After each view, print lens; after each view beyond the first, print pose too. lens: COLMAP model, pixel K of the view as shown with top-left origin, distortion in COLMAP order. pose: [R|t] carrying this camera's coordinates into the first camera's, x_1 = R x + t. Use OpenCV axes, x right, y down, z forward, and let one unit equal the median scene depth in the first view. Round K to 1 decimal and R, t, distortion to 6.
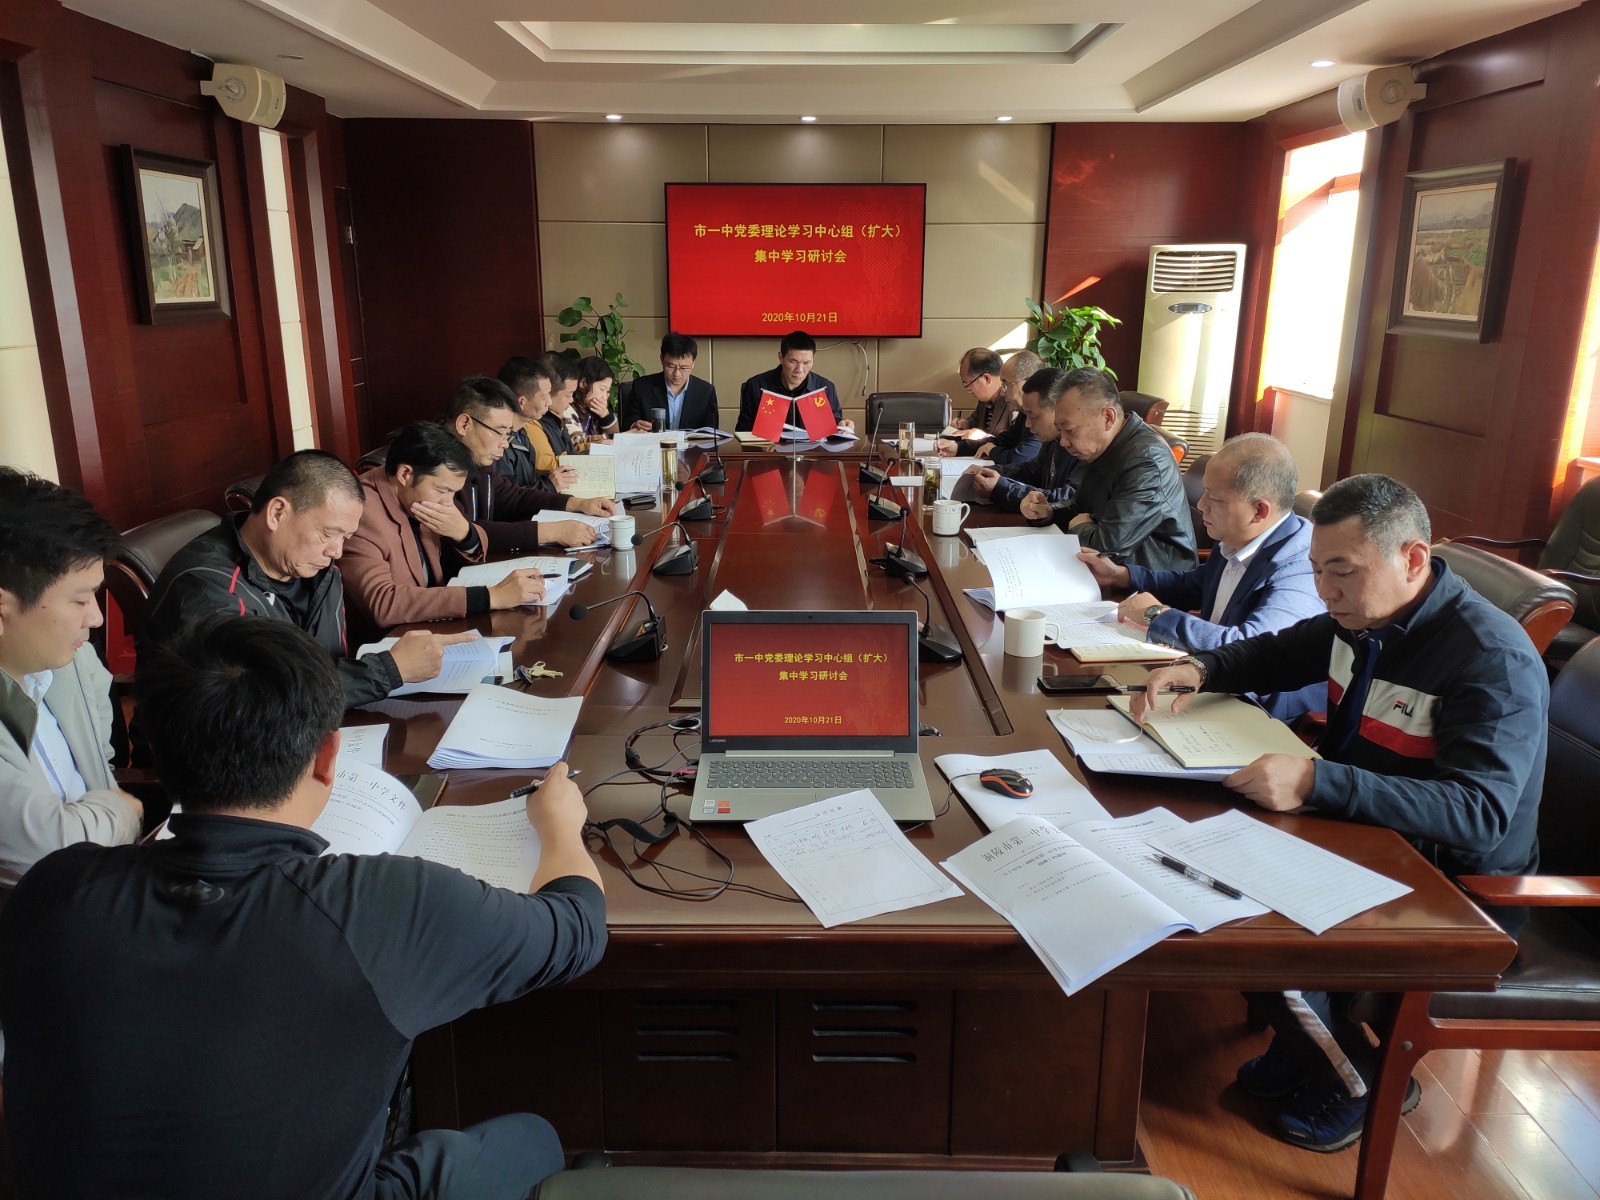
lens RADIAL K [[1190.7, 0, 800.0], [0, 1190.7, 600.0], [0, 0, 1]] dist [0.090455, -0.080203]
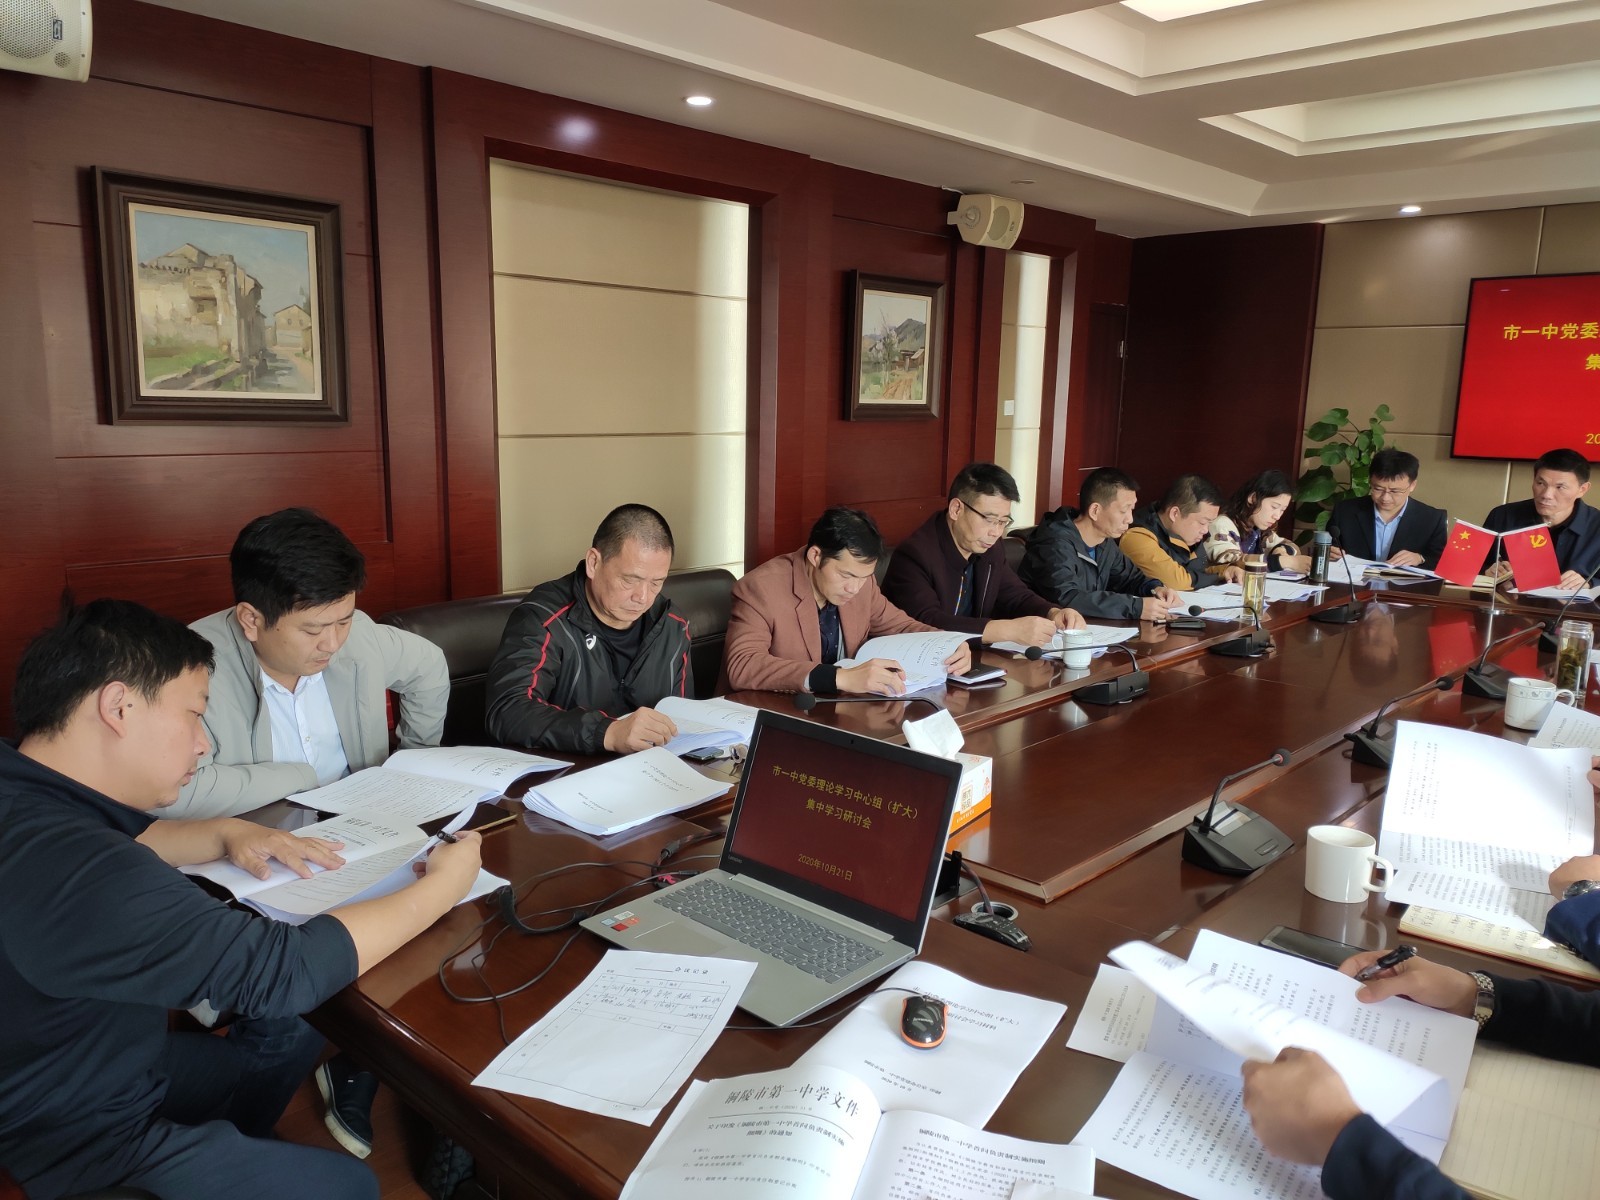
lens RADIAL K [[1190.7, 0, 800.0], [0, 1190.7, 600.0], [0, 0, 1]] dist [0.090455, -0.080203]
pose [[0.737042, 0.130526, -0.663122, 0.189008], [-0.195605, 0.980378, -0.024436, -0.019840], [0.646921, 0.147720, 0.748112, 0.130247]]
